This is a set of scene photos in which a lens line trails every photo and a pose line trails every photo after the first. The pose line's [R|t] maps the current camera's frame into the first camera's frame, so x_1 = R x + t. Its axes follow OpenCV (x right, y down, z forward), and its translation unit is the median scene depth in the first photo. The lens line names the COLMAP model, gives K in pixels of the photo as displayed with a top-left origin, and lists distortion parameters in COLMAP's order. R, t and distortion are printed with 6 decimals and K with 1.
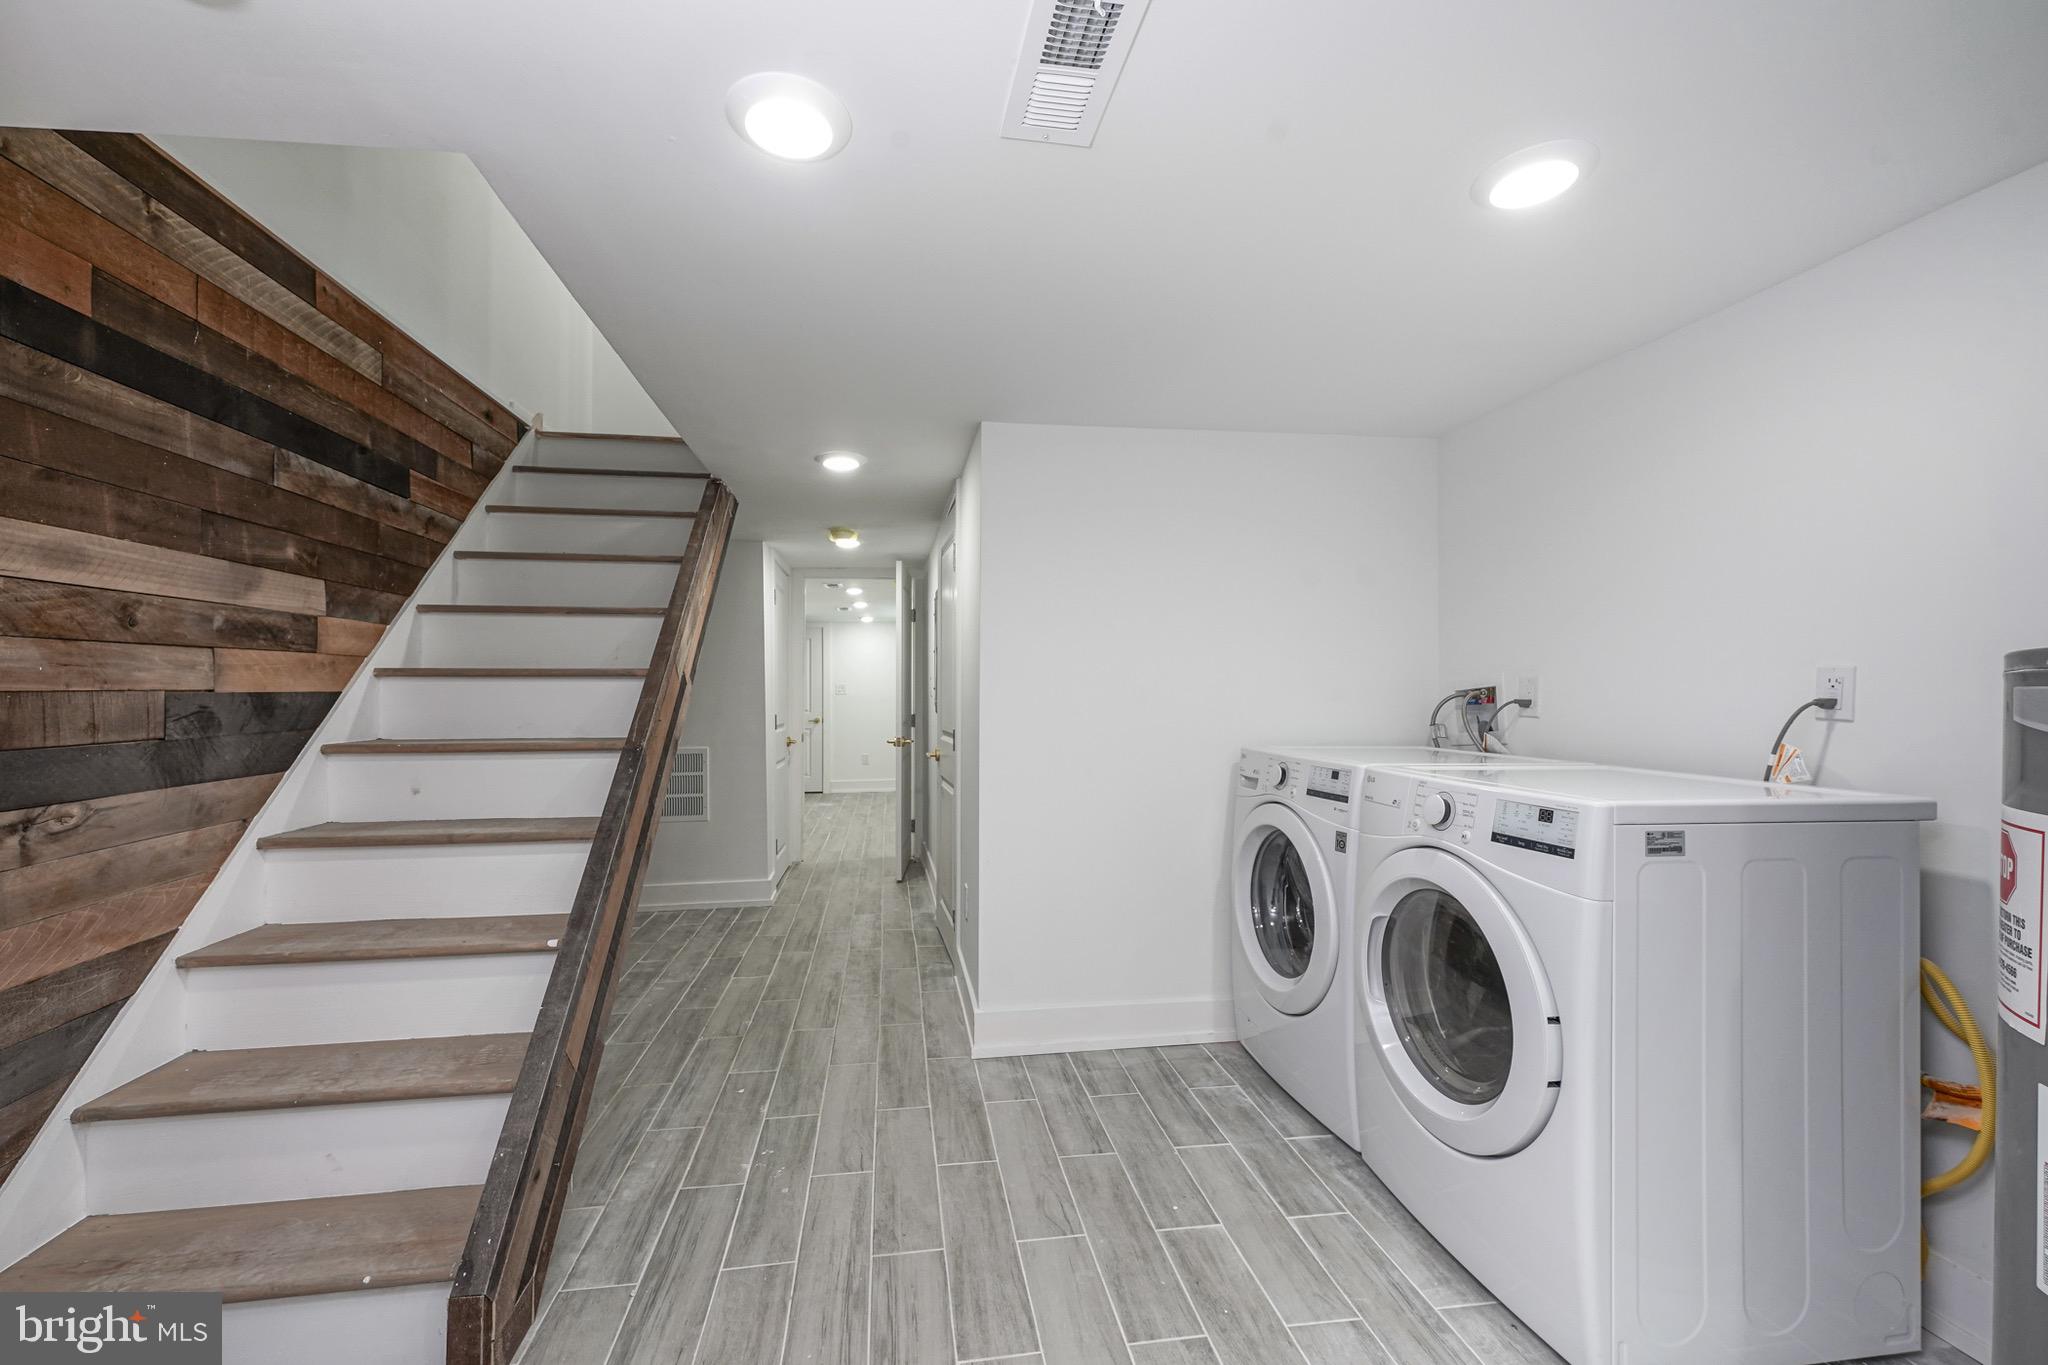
lens RADIAL K [[838.9, 0, 1033.3], [0, 838.9, 671.6], [0, 0, 1]] dist [-0.001084, 0.000339]
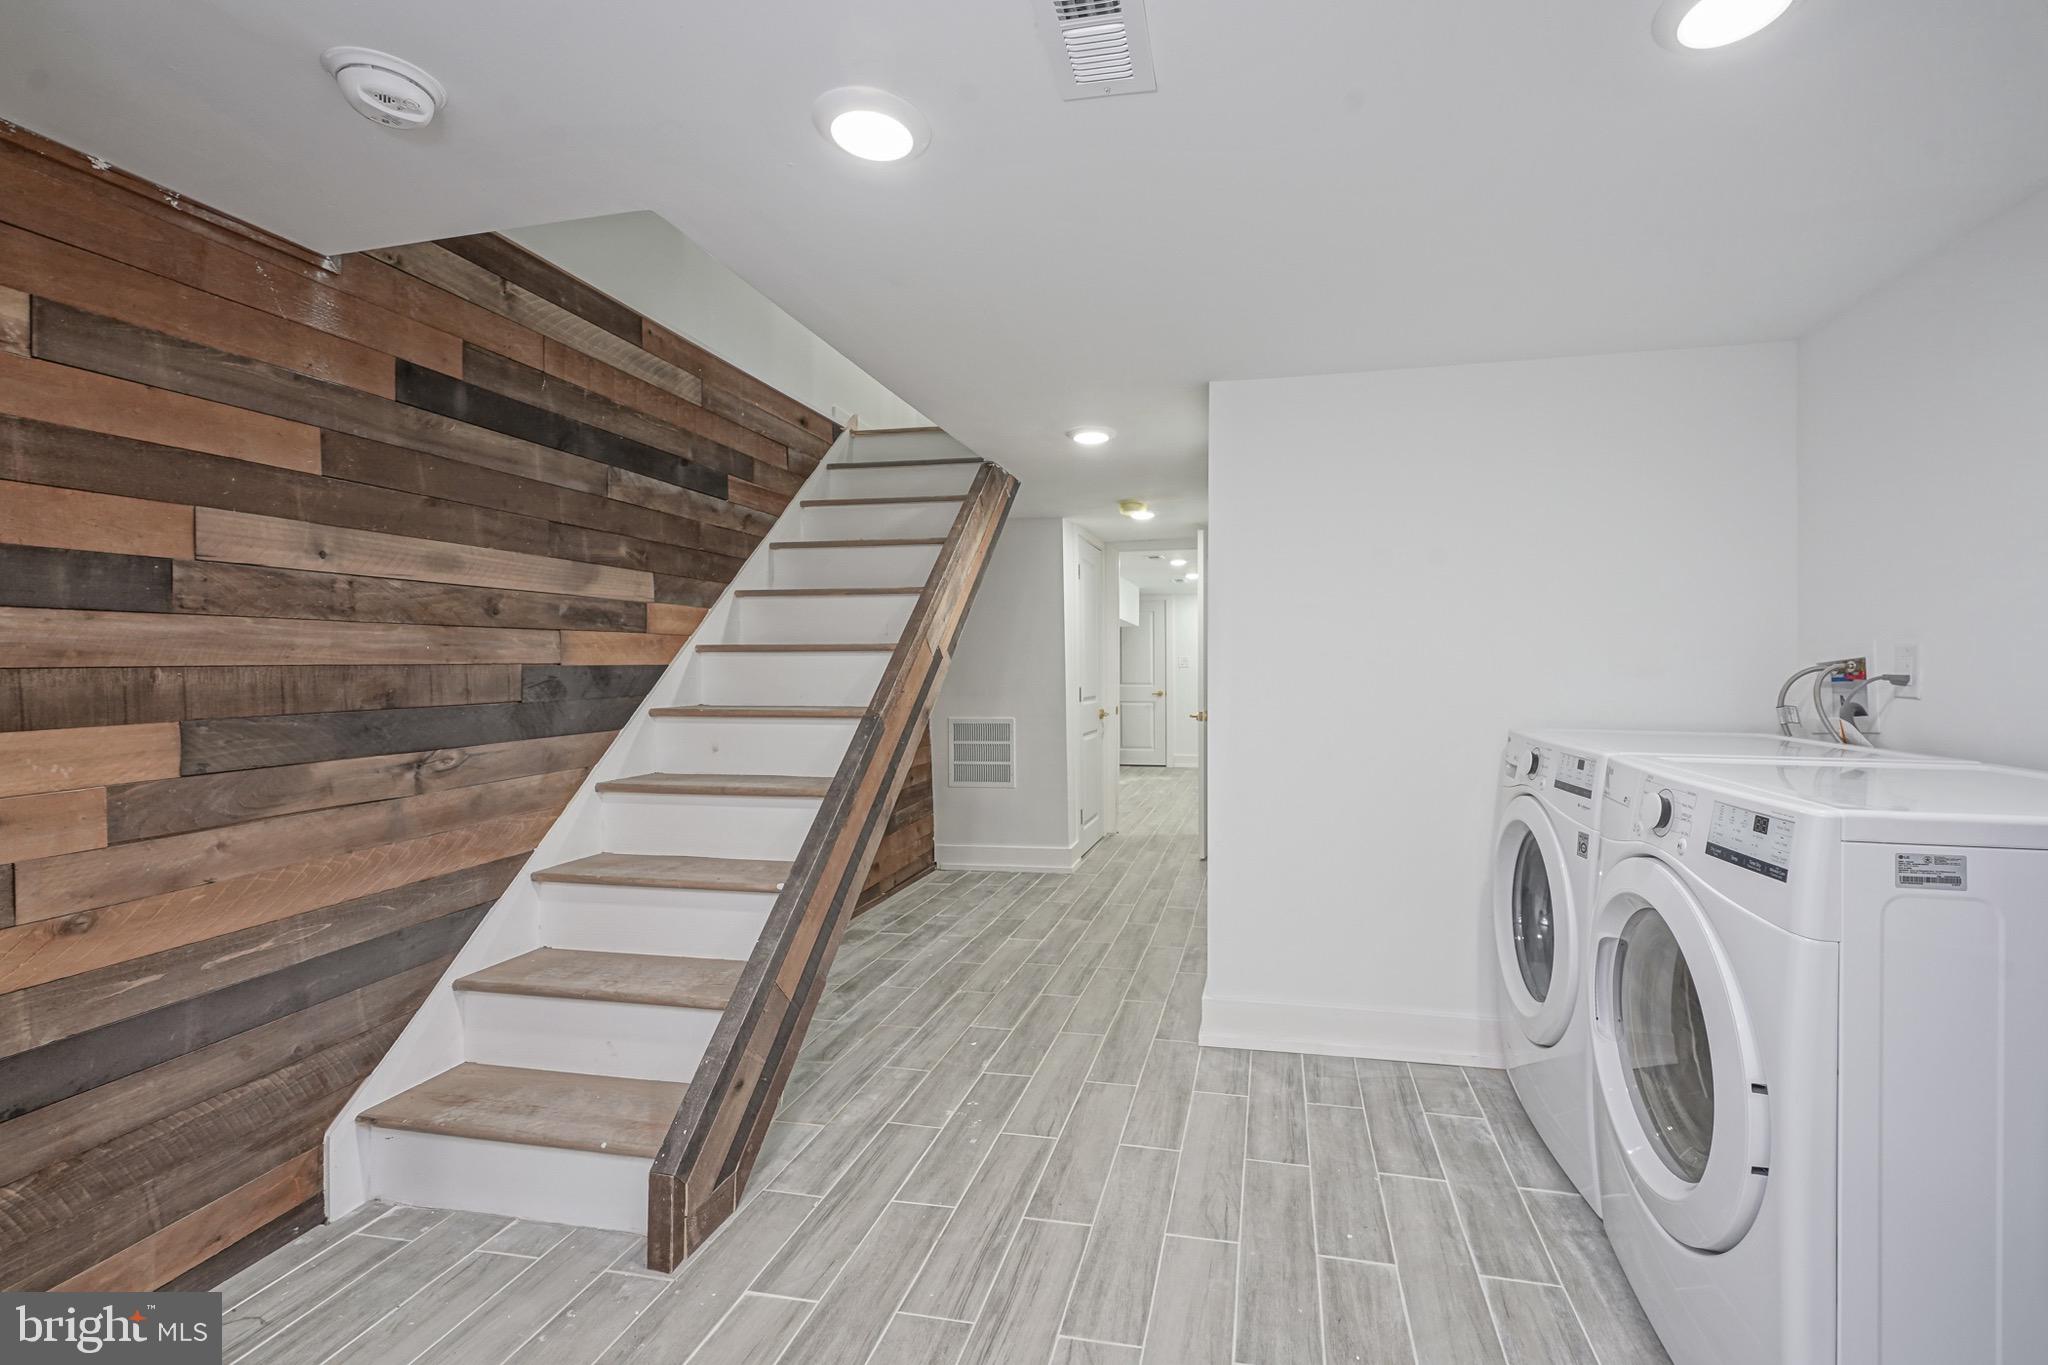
lens RADIAL K [[862.0, 0, 1055.8], [0, 862.0, 649.5], [0, 0, 1]] dist [-0.000766, -0.000018]
pose [[0.944361, -0.006150, -0.328854, 0.161227], [0.008219, 0.999954, 0.004901, 0.000587], [0.328809, -0.007331, 0.944368, 0.022634]]
